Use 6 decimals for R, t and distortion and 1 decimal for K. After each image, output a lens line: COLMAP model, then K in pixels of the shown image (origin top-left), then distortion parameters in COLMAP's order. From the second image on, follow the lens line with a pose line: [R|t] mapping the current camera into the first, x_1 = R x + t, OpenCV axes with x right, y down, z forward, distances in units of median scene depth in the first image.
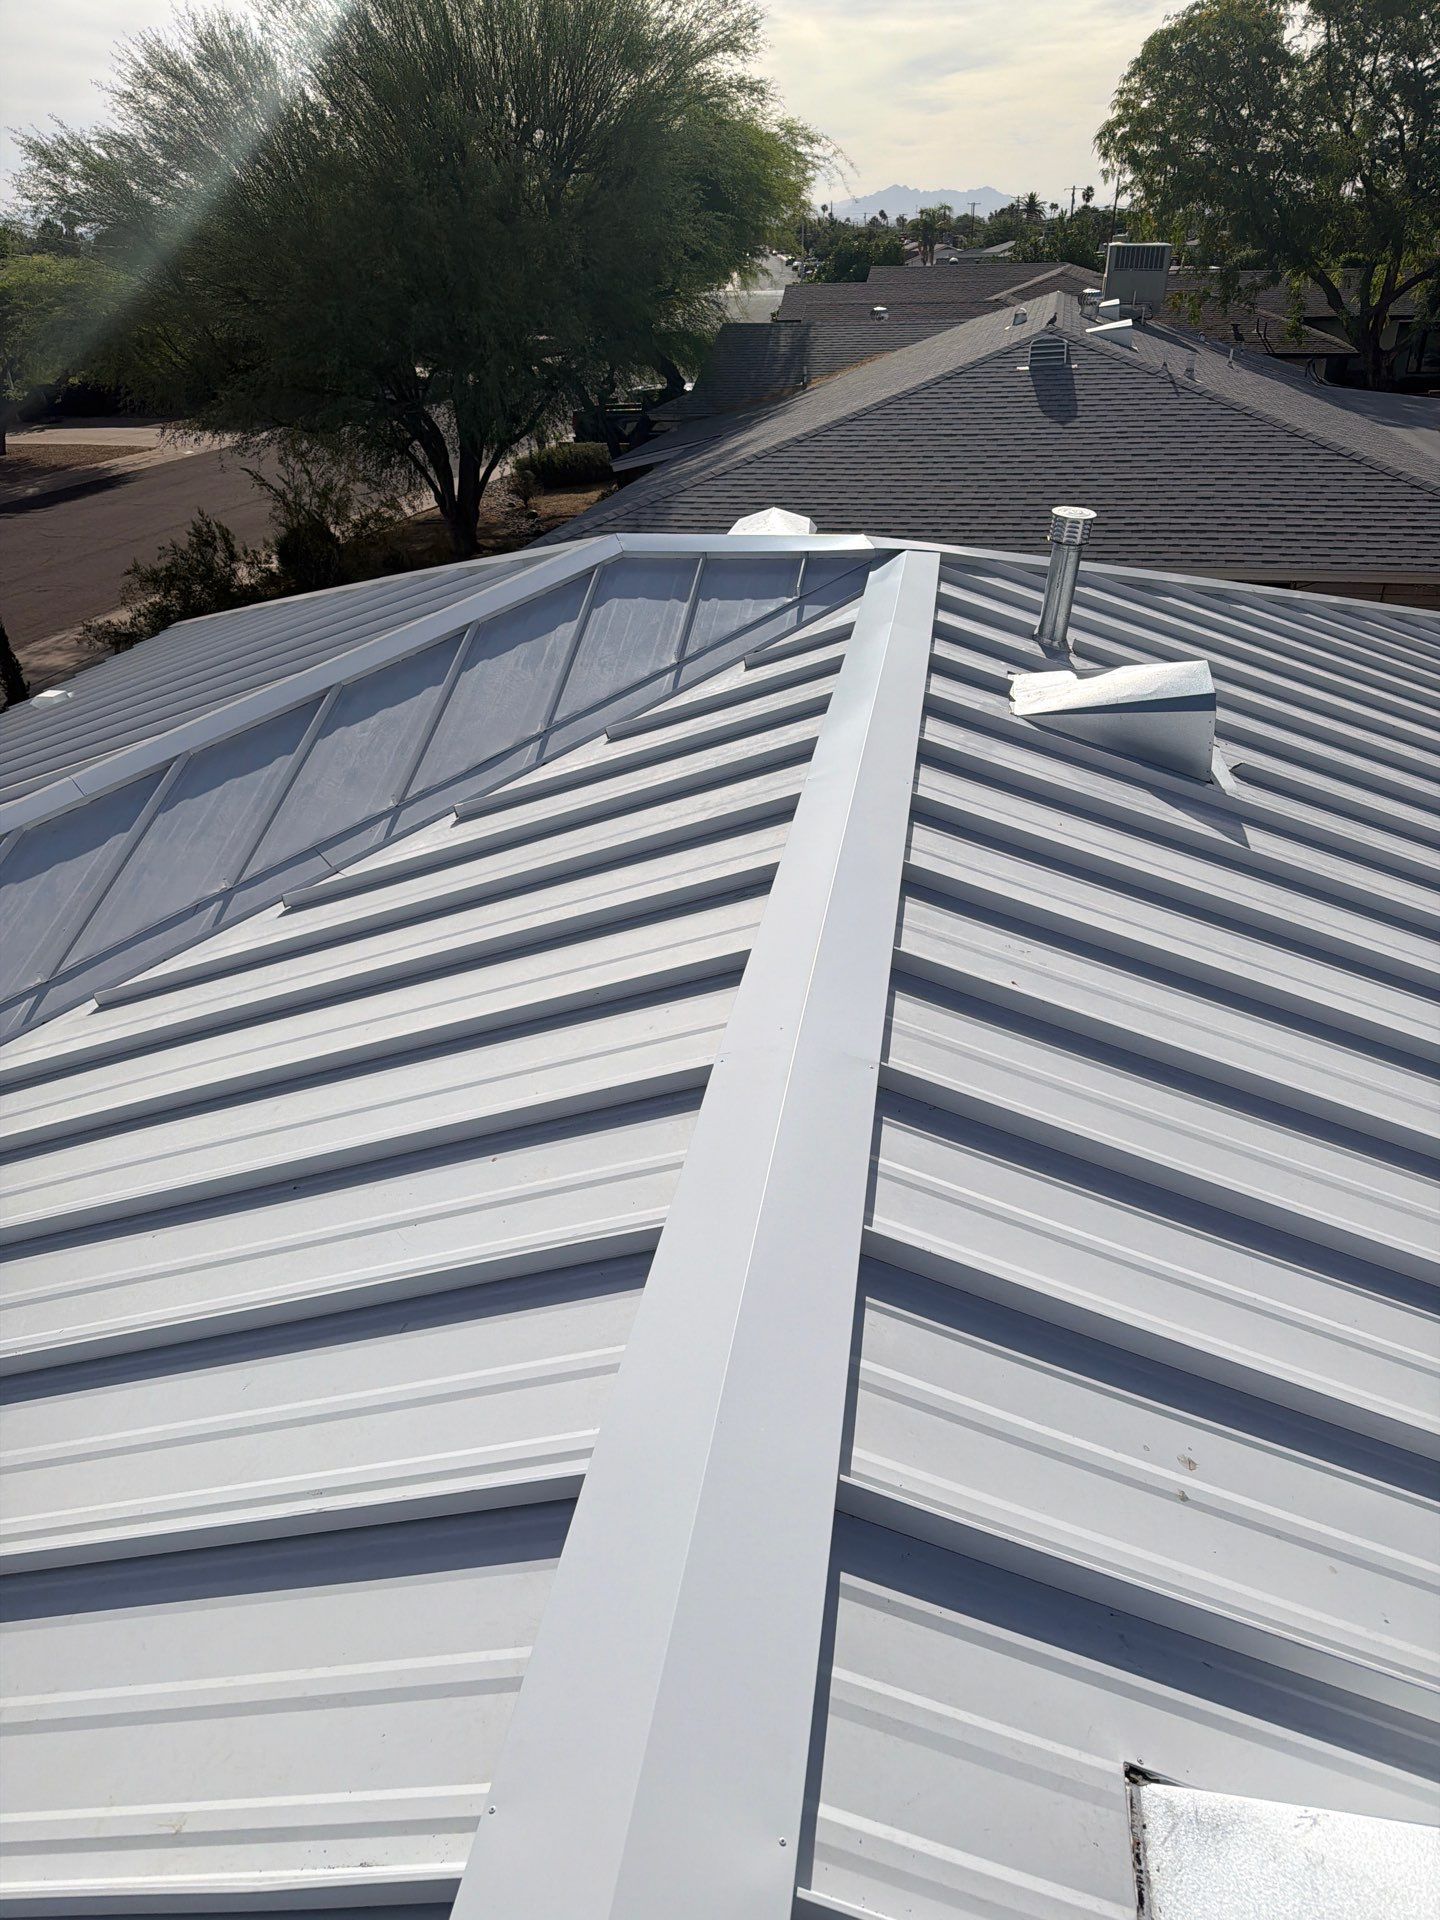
lens RADIAL K [[1412.5, 0, 728.4], [0, 1412.5, 973.5], [0, 0, 1]] dist [-0.002790, 0.003768]
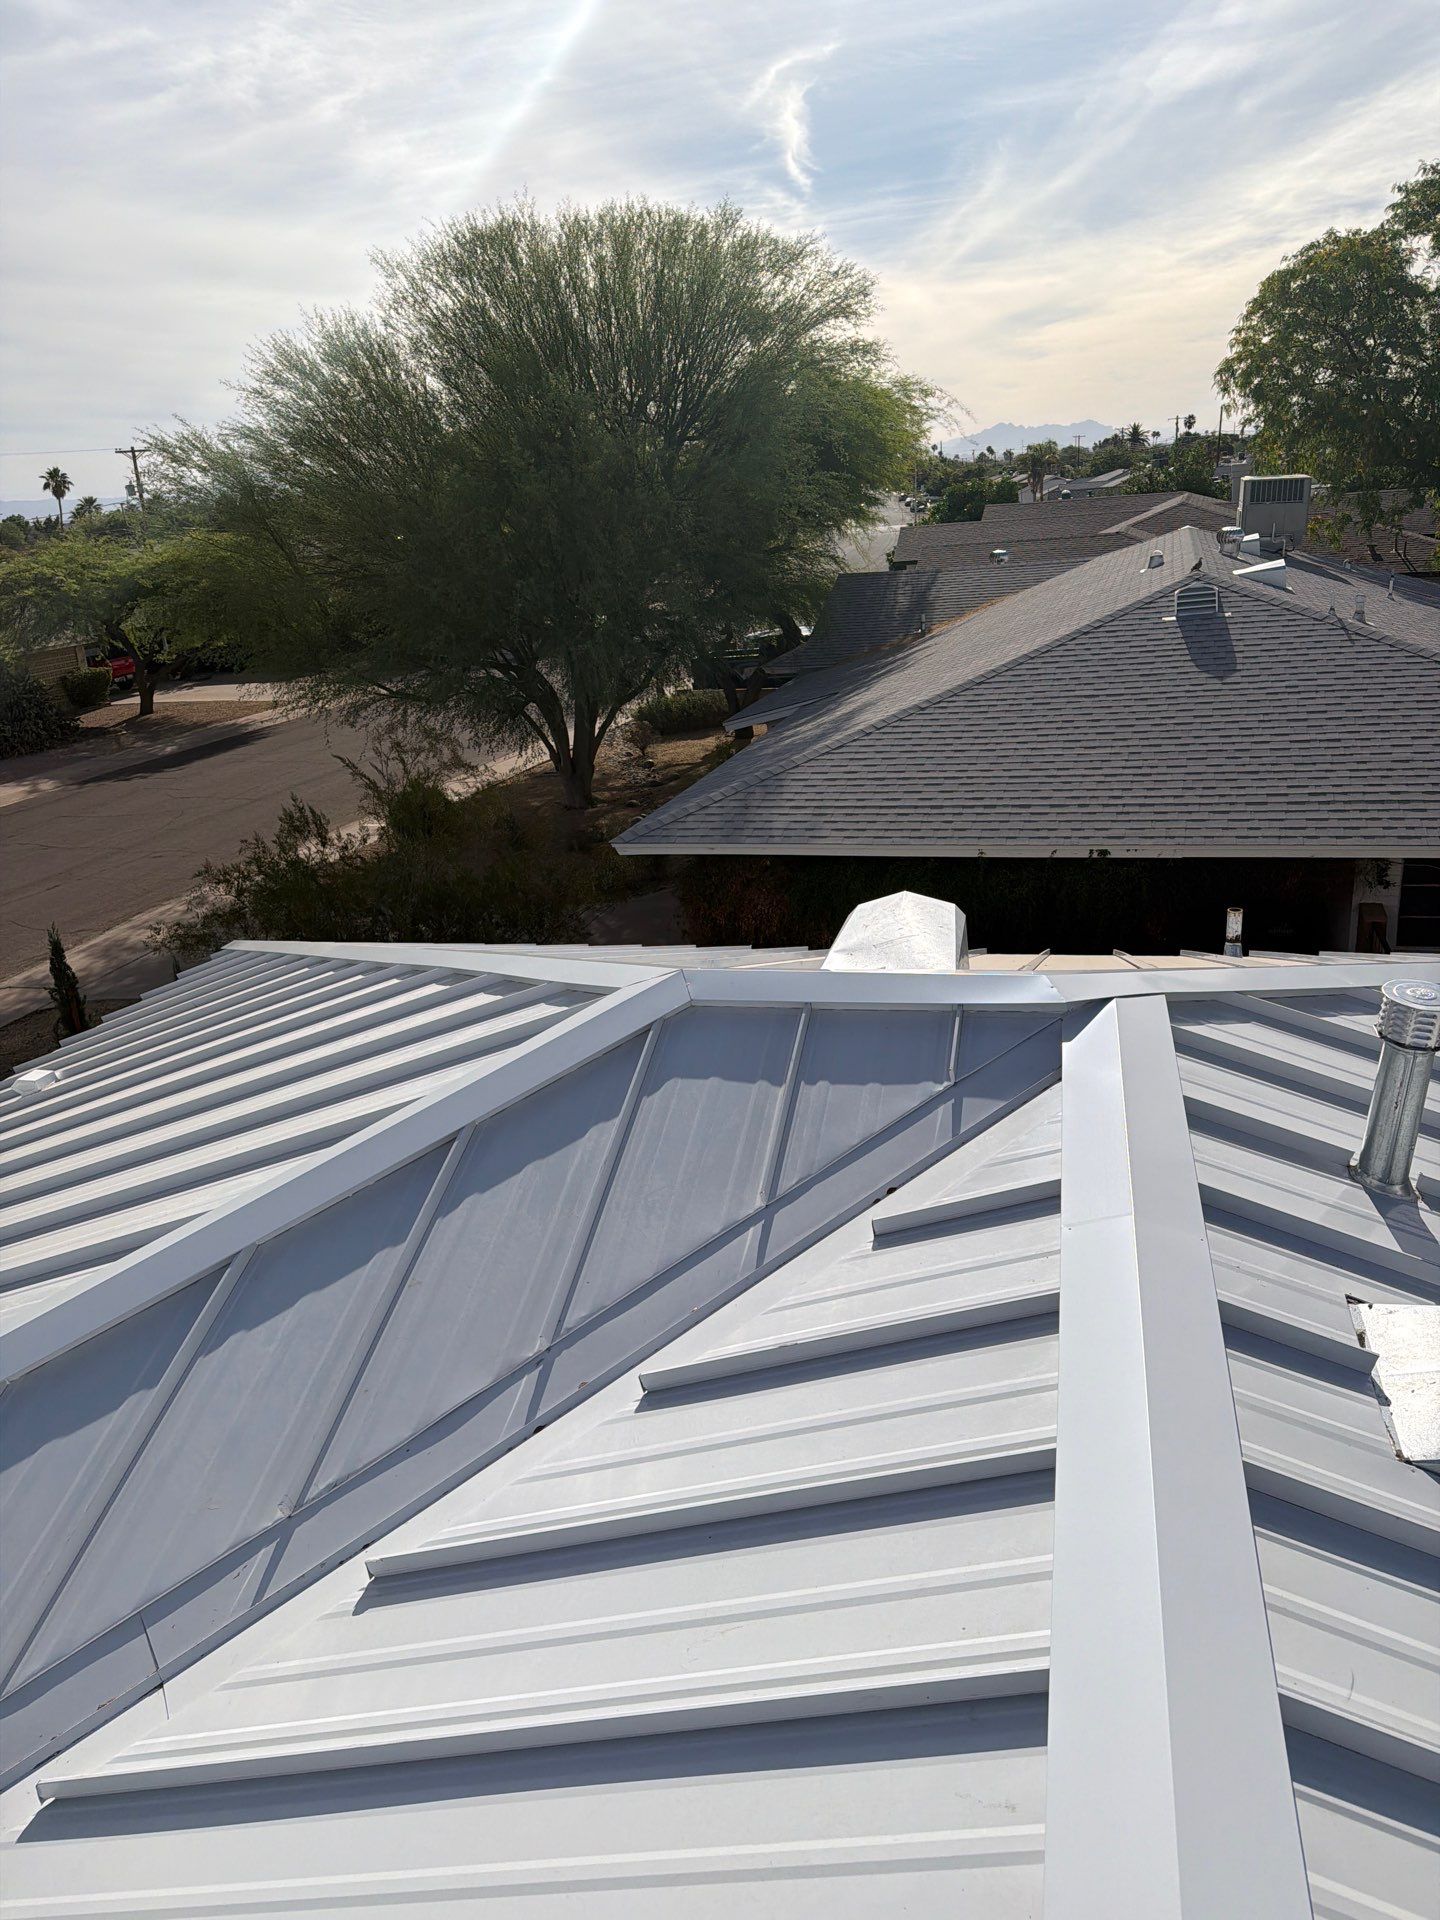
lens RADIAL K [[1369.5, 0, 721.9], [0, 1369.5, 940.8], [0, 0, 1]] dist [0.051524, -0.064220]
pose [[0.995371, -0.017158, -0.094568, 0.001217], [0.002214, 0.987770, -0.155905, -0.059641], [0.096086, 0.154974, 0.983235, 0.090326]]
